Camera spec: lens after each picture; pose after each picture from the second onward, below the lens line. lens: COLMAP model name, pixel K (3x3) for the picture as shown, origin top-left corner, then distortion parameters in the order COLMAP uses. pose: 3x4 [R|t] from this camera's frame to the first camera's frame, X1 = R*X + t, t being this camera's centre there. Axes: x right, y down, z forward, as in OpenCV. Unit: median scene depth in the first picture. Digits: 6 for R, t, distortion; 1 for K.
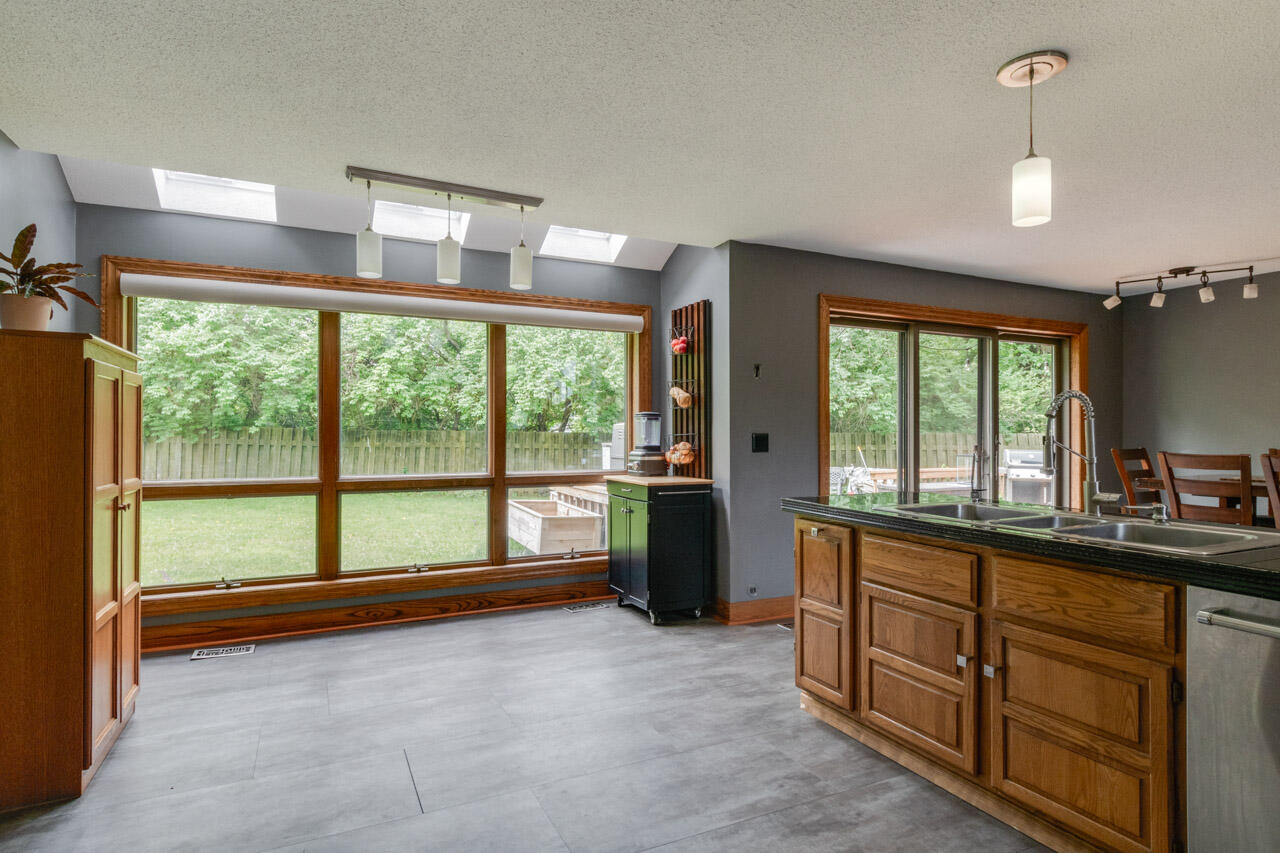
lens RADIAL K [[673.5, 0, 640.0], [0, 673.5, 426.5], [0, 0, 1]] dist [0.000652, -0.000076]
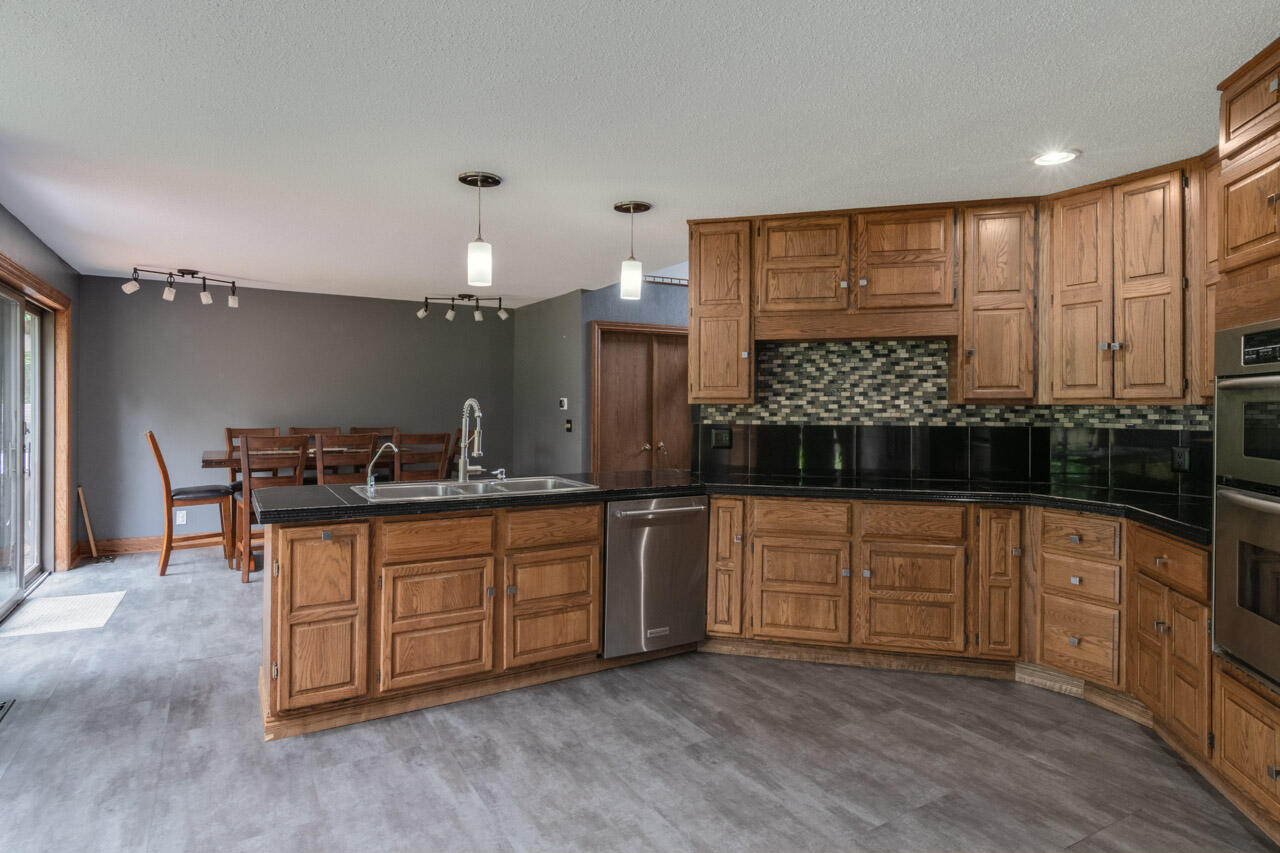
lens RADIAL K [[699.7, 0, 636.5], [0, 699.7, 405.0], [0, 0, 1]] dist [-0.000517, -0.000437]
pose [[-0.079352, -0.003545, 0.996840, -0.444545], [-0.014690, 0.999889, 0.002386, -0.023968], [-0.996738, -0.014454, -0.079395, 0.359130]]
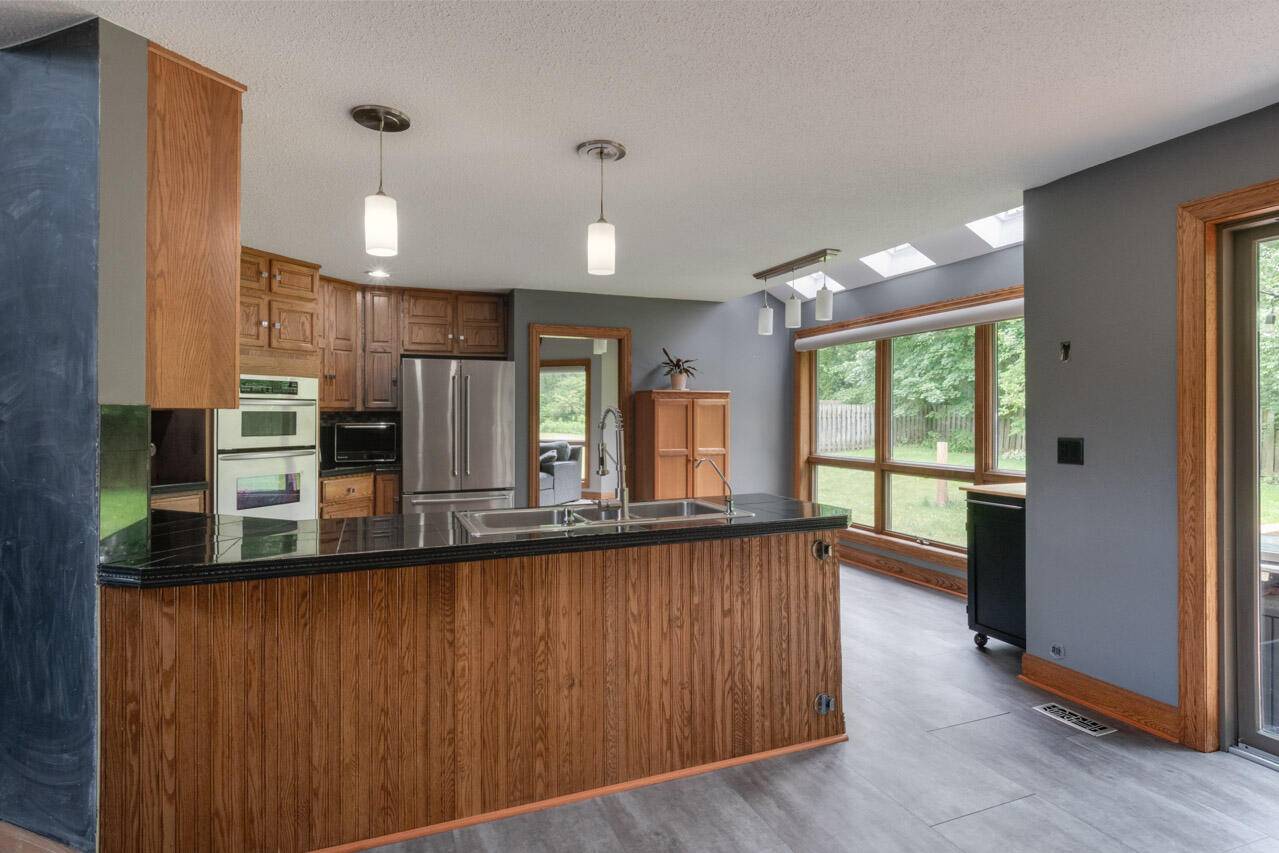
lens RADIAL K [[678.5, 0, 643.2], [0, 678.5, 412.6], [0, 0, 1]] dist [0.000728, -0.000078]
pose [[-0.071708, -0.004653, -0.997415, 0.837473], [0.012733, 0.999903, -0.005580, -0.017170], [0.997344, -0.013101, -0.071642, 0.534895]]
